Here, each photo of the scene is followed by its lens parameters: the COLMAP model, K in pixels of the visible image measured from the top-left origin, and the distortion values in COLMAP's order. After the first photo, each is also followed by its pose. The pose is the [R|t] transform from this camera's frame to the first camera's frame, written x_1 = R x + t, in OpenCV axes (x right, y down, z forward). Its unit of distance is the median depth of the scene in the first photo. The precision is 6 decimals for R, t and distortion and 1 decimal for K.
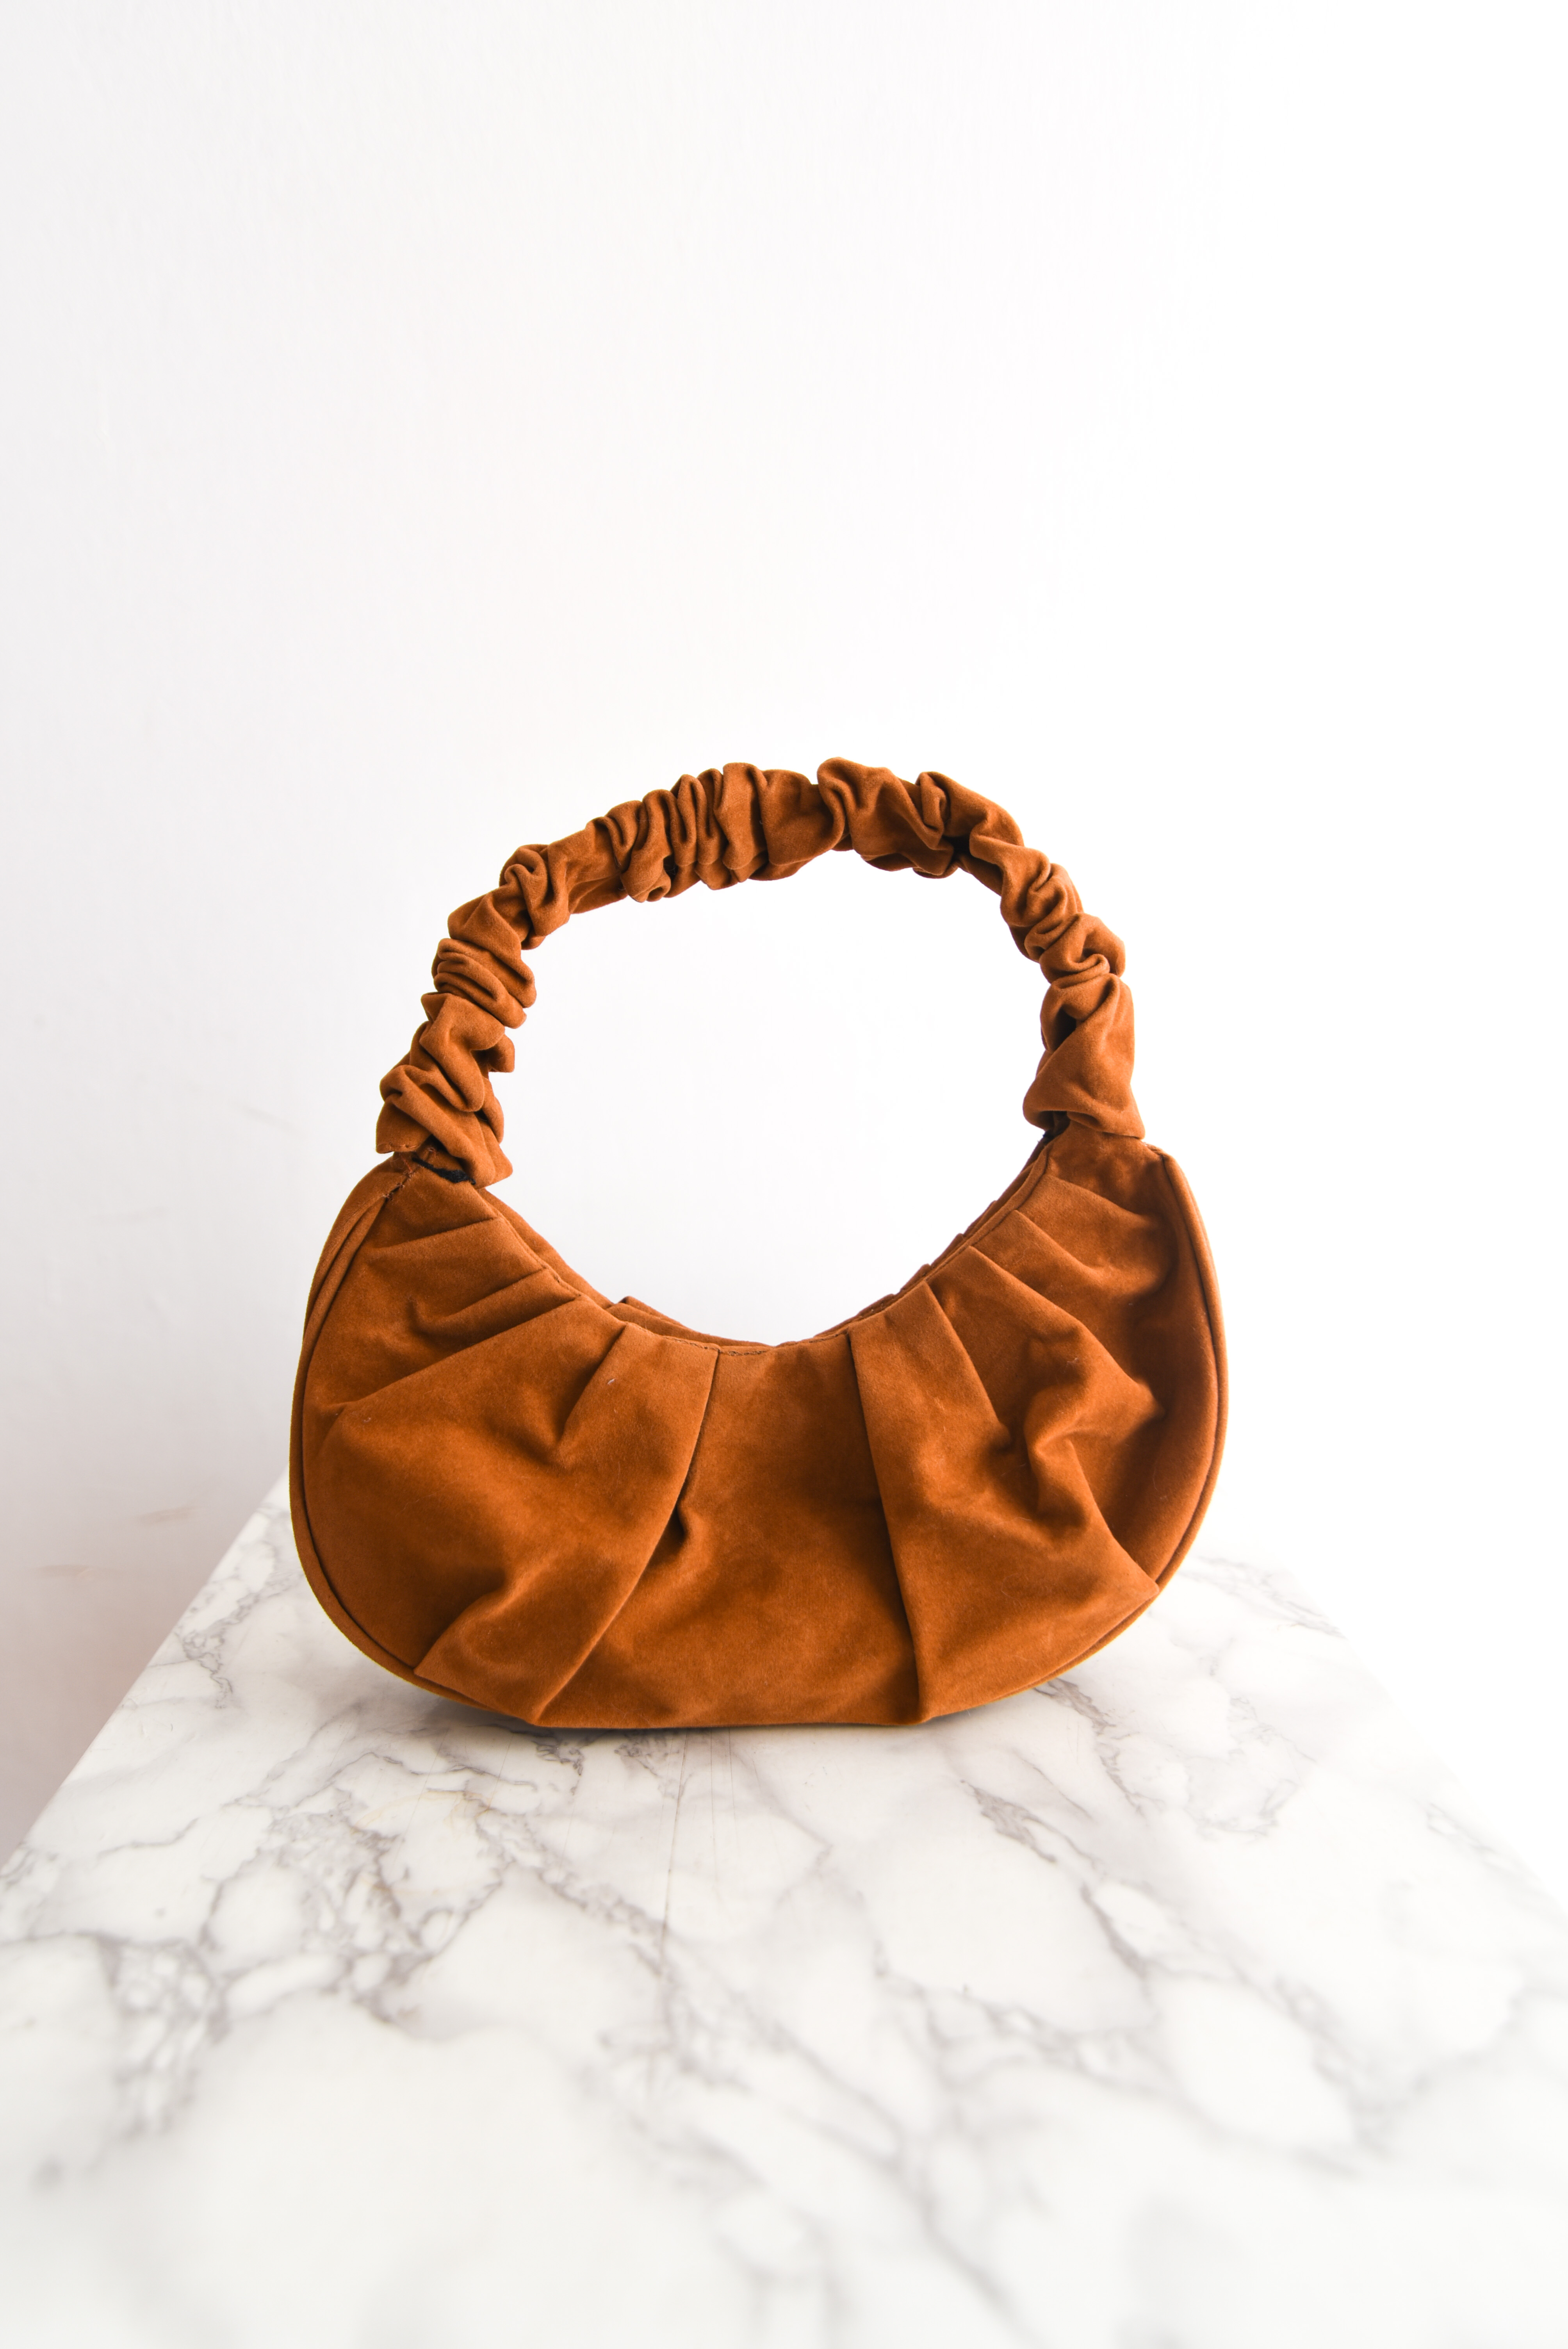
lens RADIAL K [[1653.0, 0, 738.1], [0, 1653.0, 1136.7], [0, 0, 1]] dist [-0.001270, 0.000630]
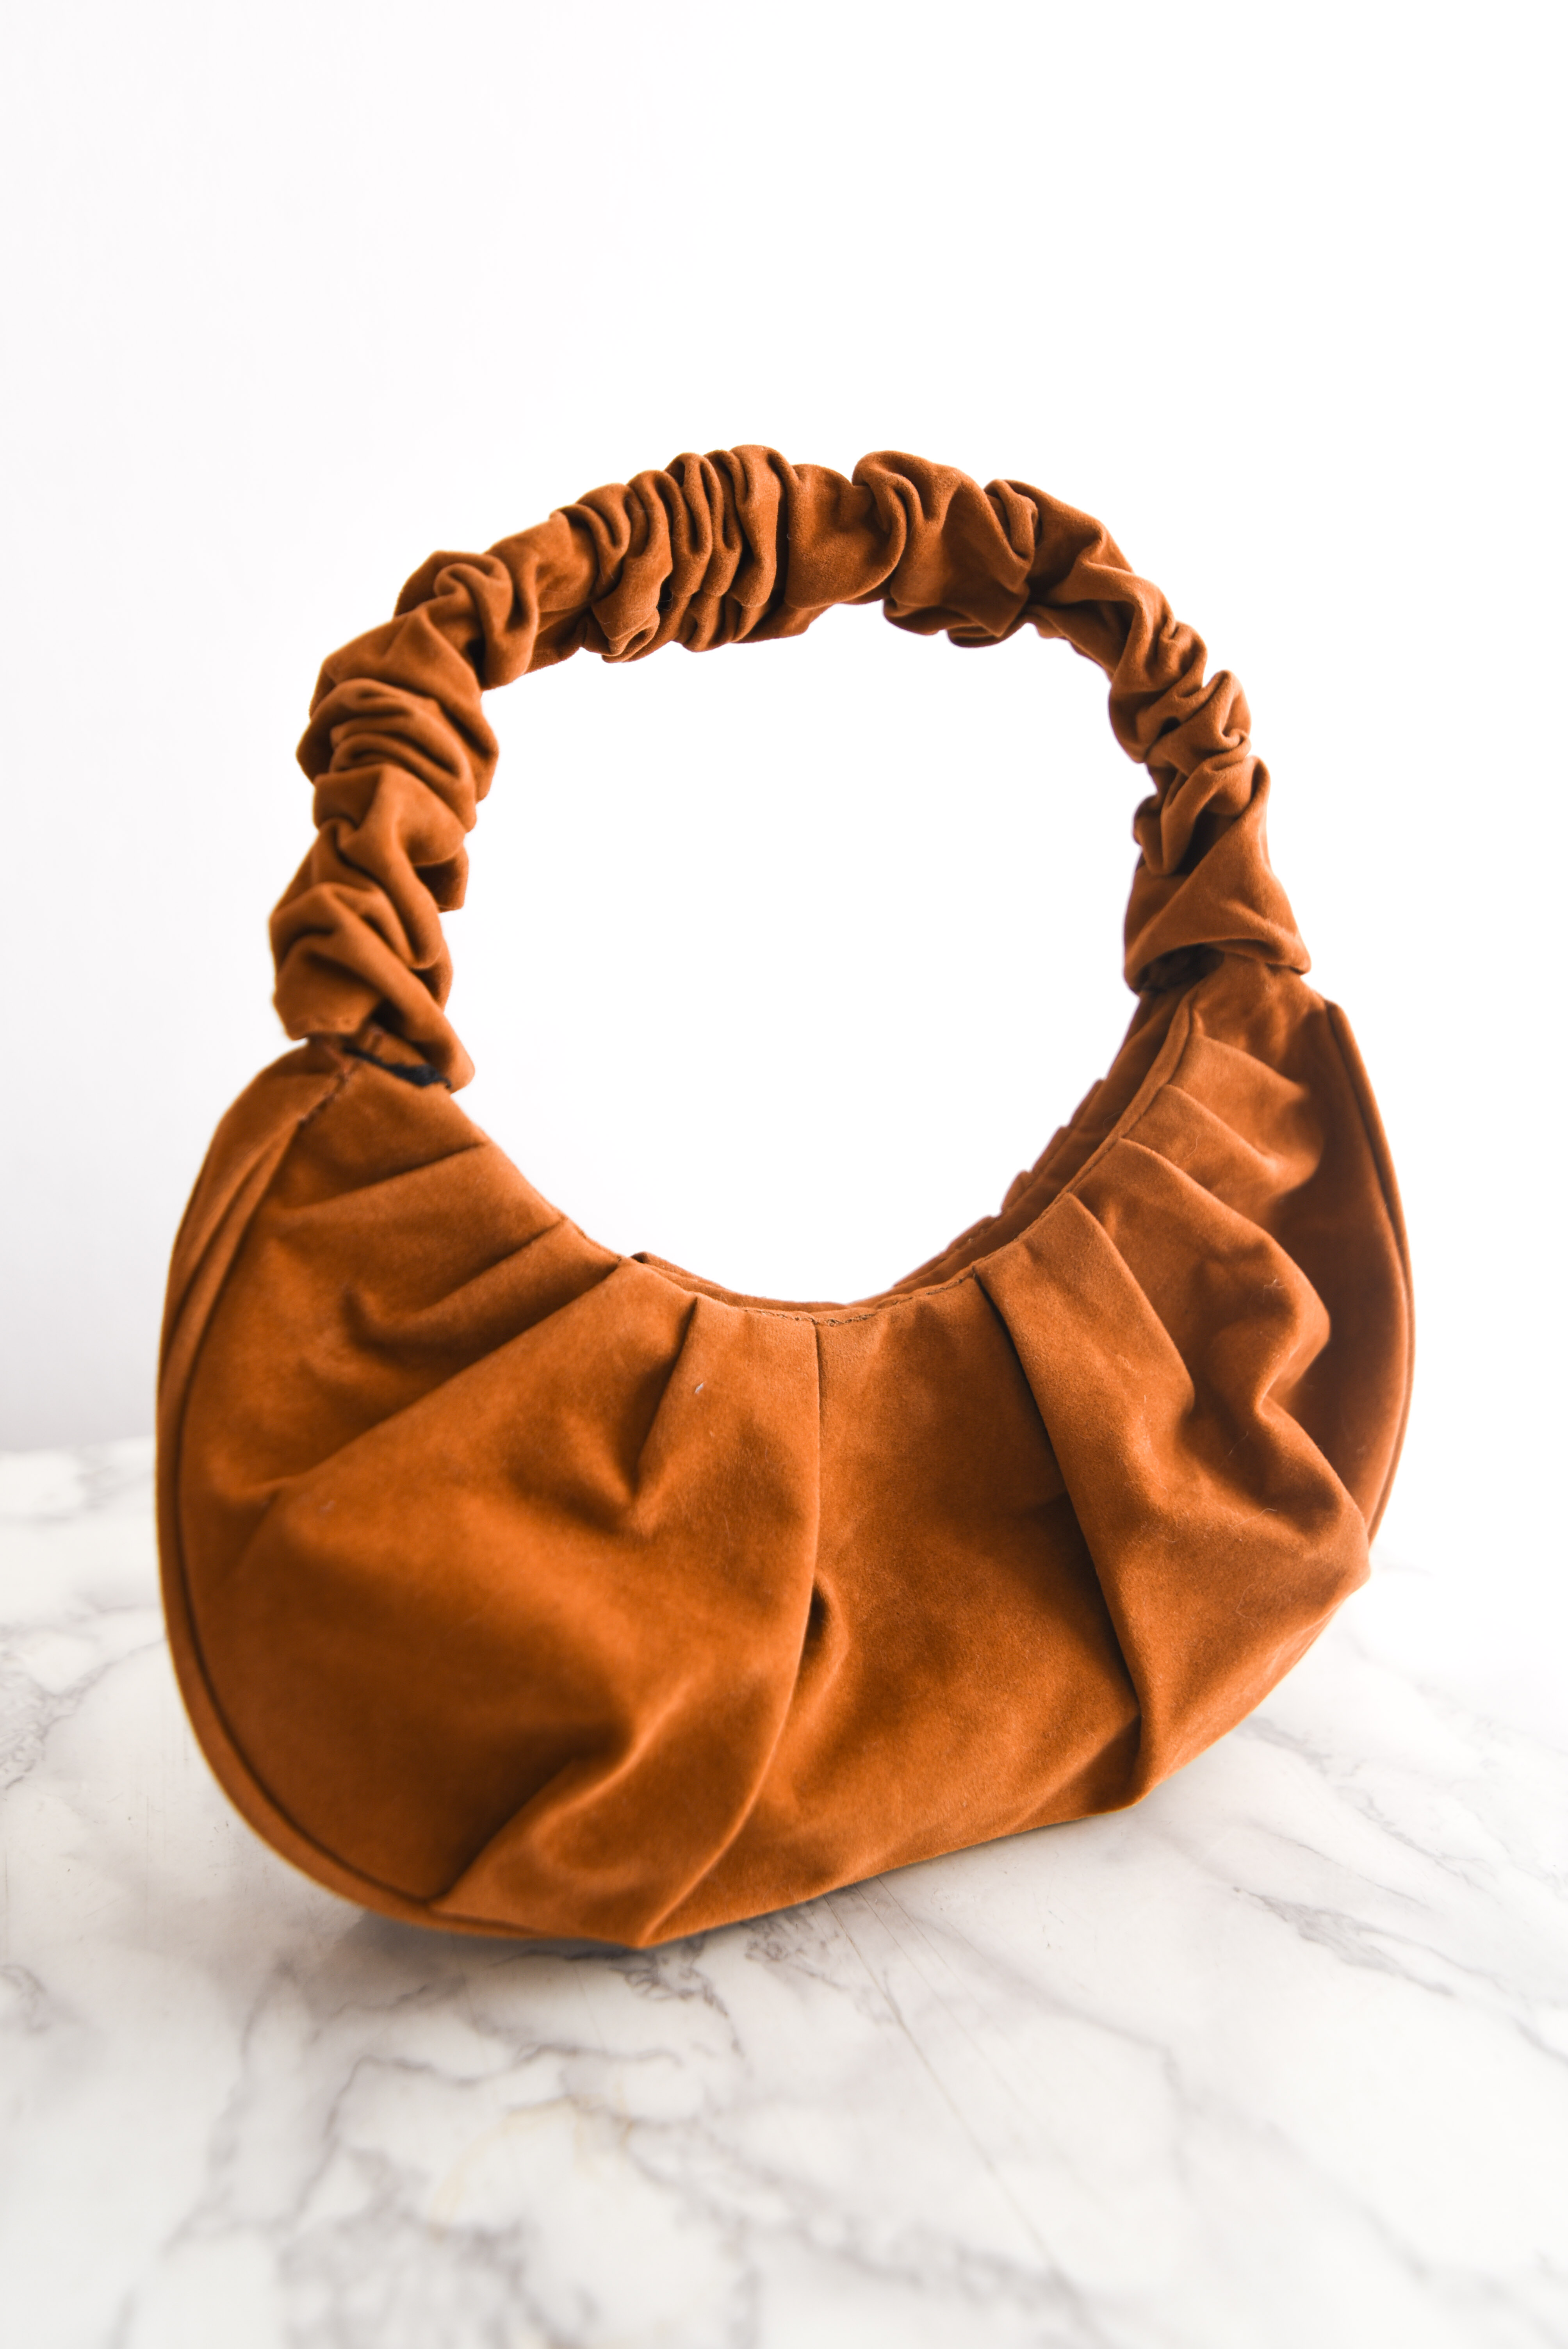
lens RADIAL K [[1653.0, 0, 738.1], [0, 1653.0, 1136.7], [0, 0, 1]] dist [-0.001270, 0.000630]
pose [[0.935947, -0.067547, 0.345602, -0.270948], [0.052192, 0.997200, 0.053558, 0.018575], [-0.348252, -0.032090, 0.936852, 0.397943]]
